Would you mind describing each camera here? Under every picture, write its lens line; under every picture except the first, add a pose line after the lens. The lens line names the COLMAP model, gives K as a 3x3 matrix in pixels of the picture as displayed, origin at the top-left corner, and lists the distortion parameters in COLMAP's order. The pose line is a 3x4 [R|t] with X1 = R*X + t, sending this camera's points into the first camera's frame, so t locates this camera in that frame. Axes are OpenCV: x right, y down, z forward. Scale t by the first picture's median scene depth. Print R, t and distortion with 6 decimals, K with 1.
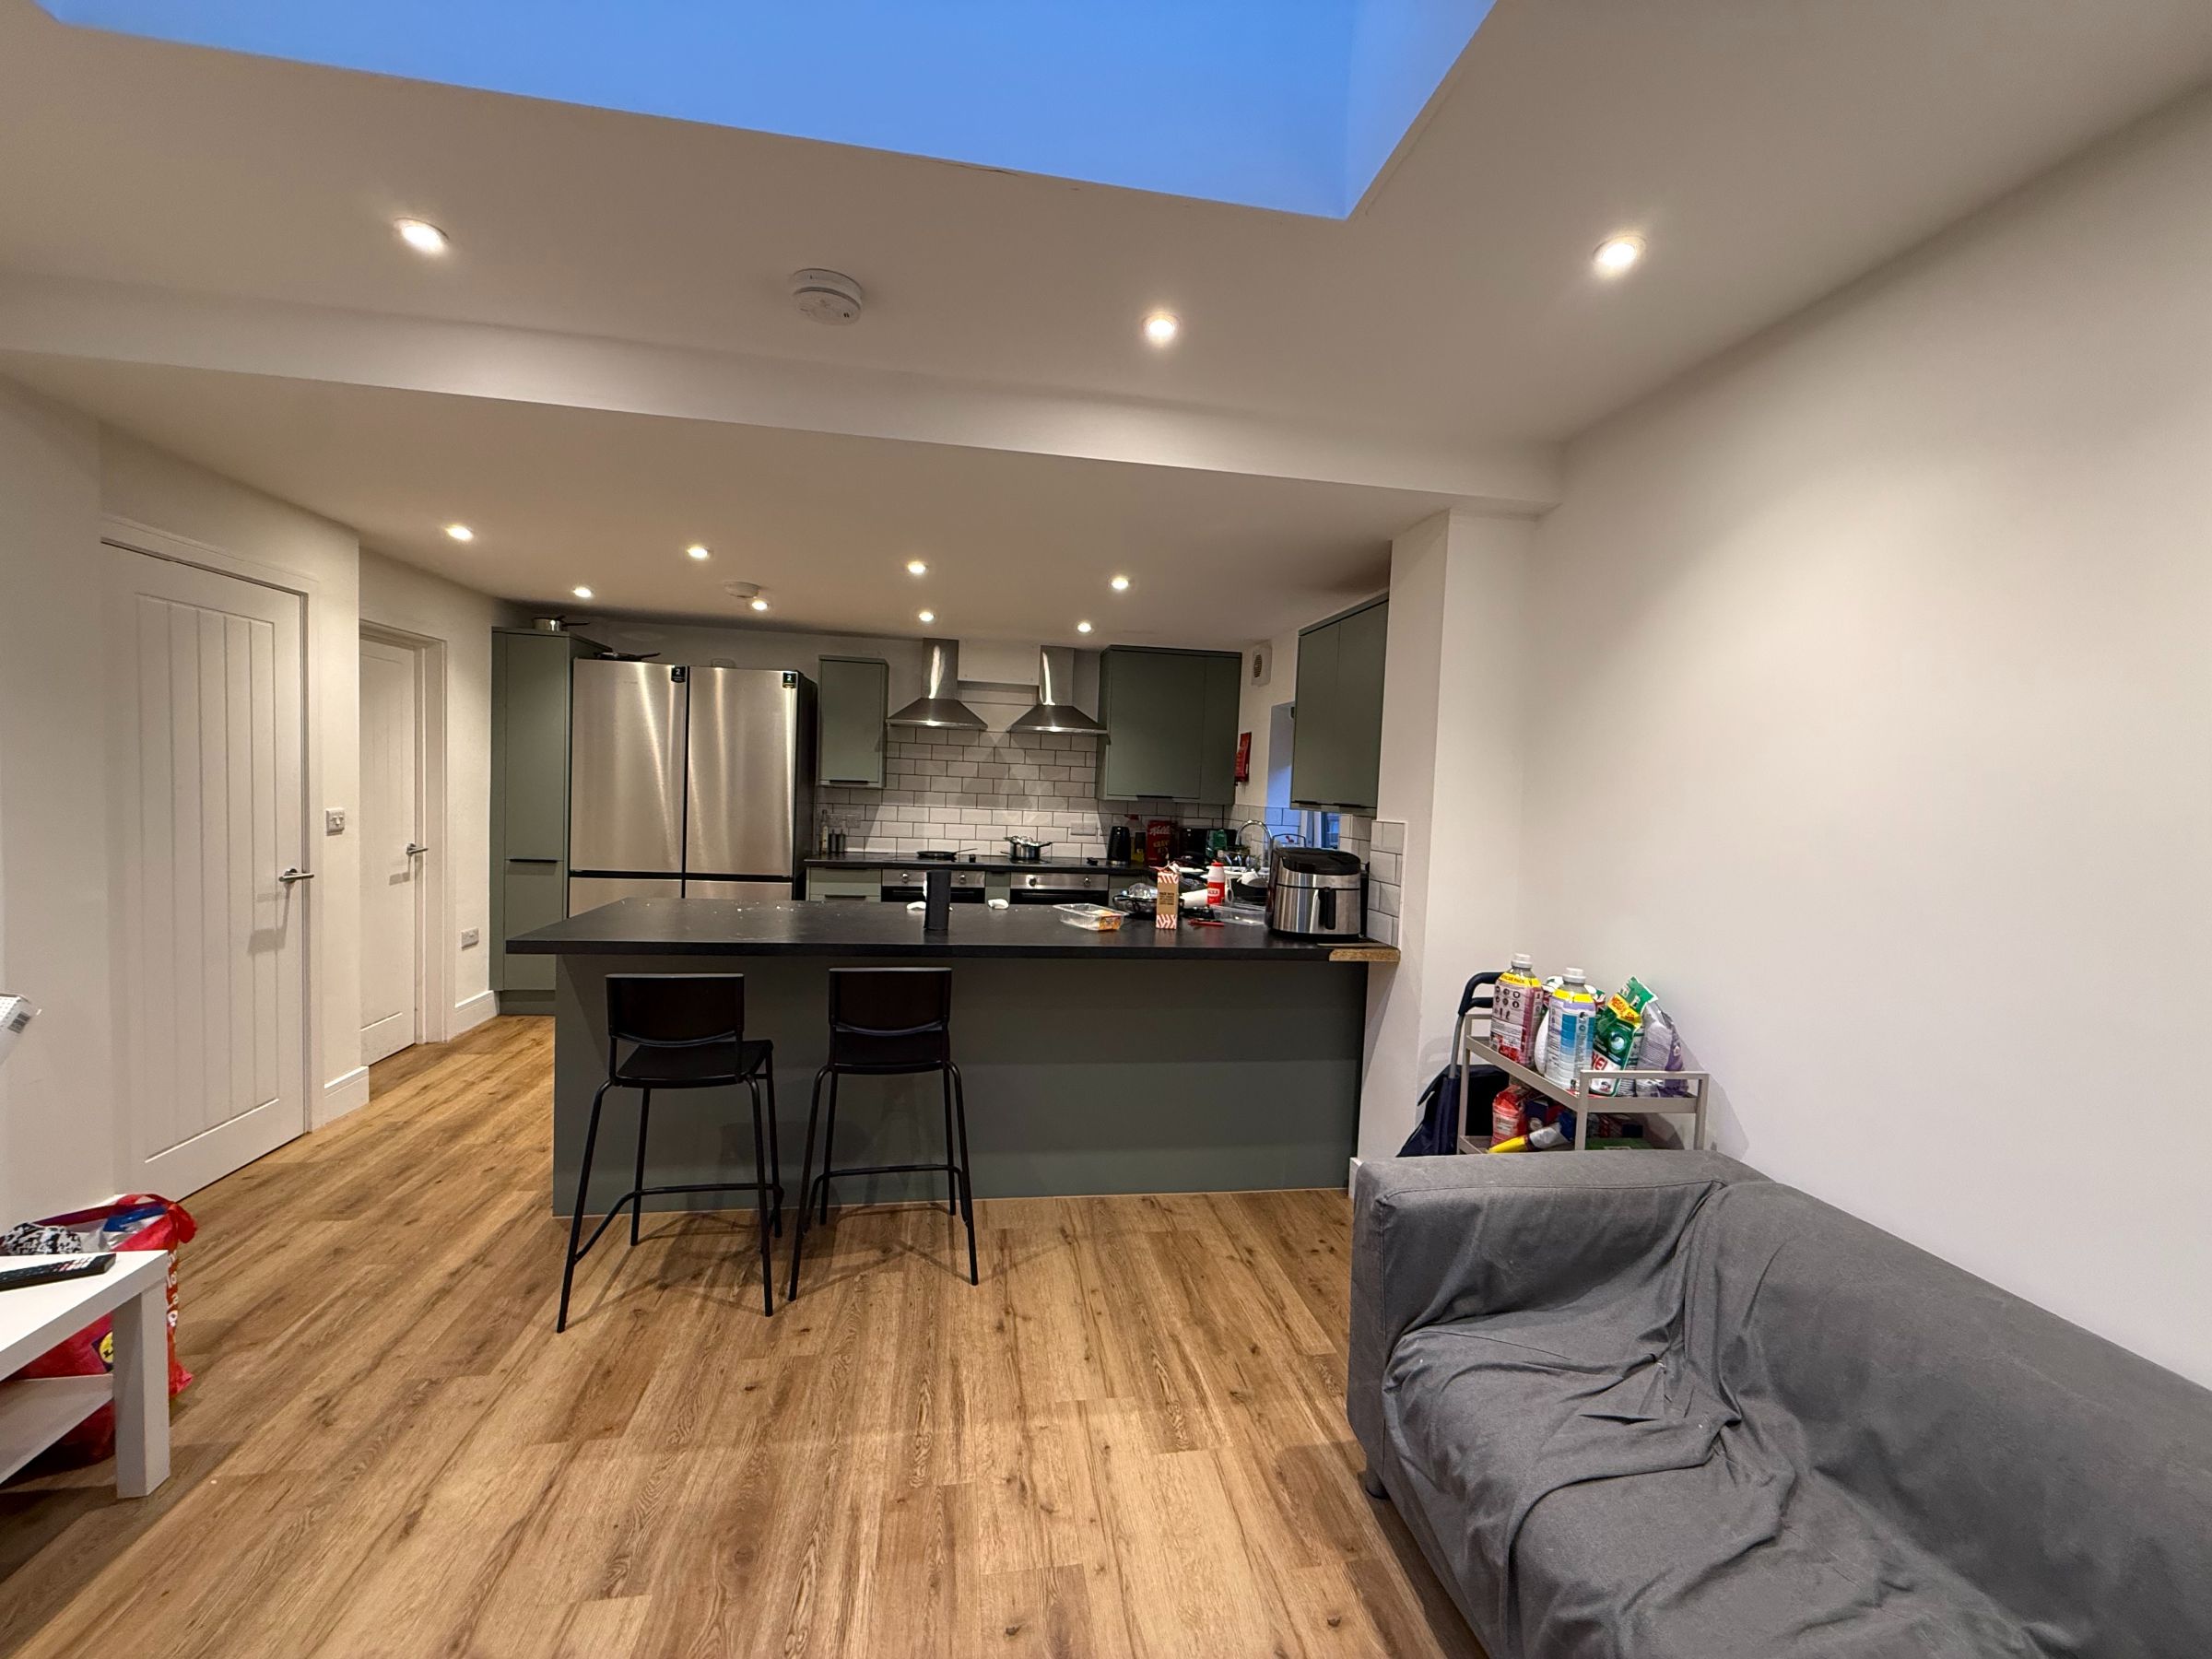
lens RADIAL K [[877.5, 0, 1099.7], [0, 877.5, 831.0], [0, 0, 1]] dist [-0.000090, 0.000218]
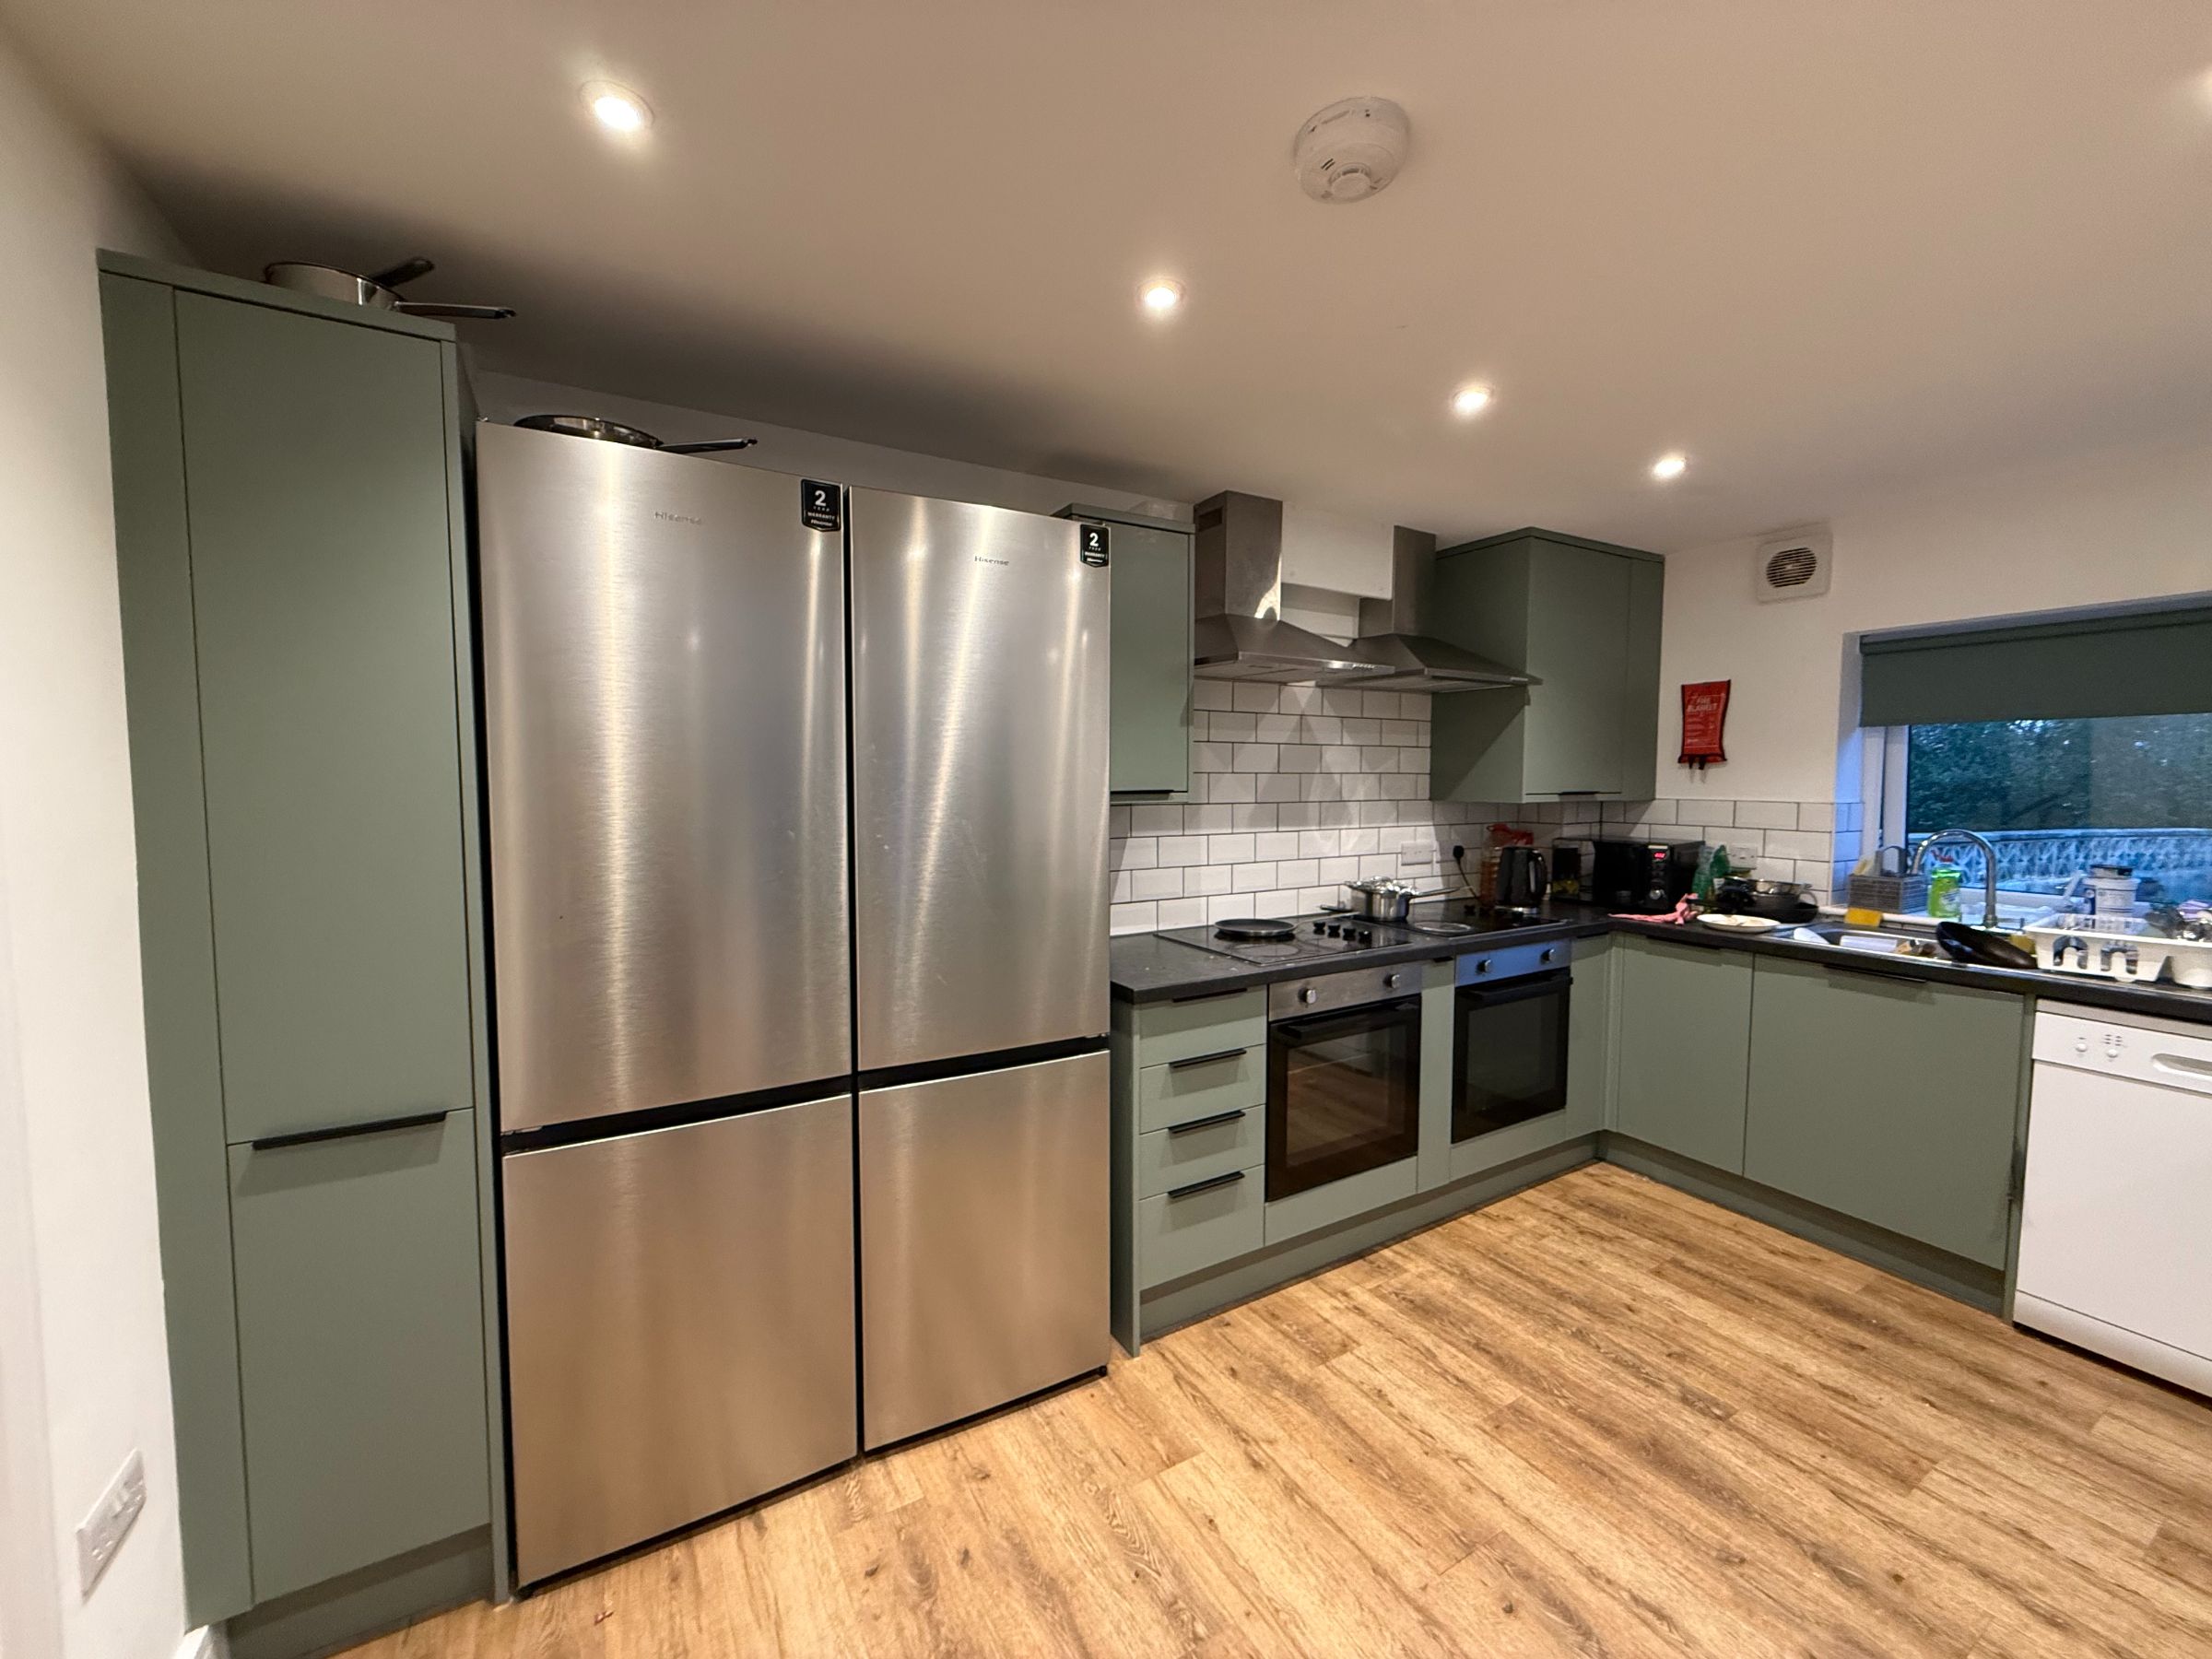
lens RADIAL K [[877.5, 0, 1099.7], [0, 877.5, 831.0], [0, 0, 1]] dist [-0.000090, 0.000218]
pose [[0.931702, -0.063157, 0.357691, -0.433743], [0.057985, 0.998000, 0.025179, -0.045805], [-0.358566, -0.002719, 0.933500, 0.546055]]
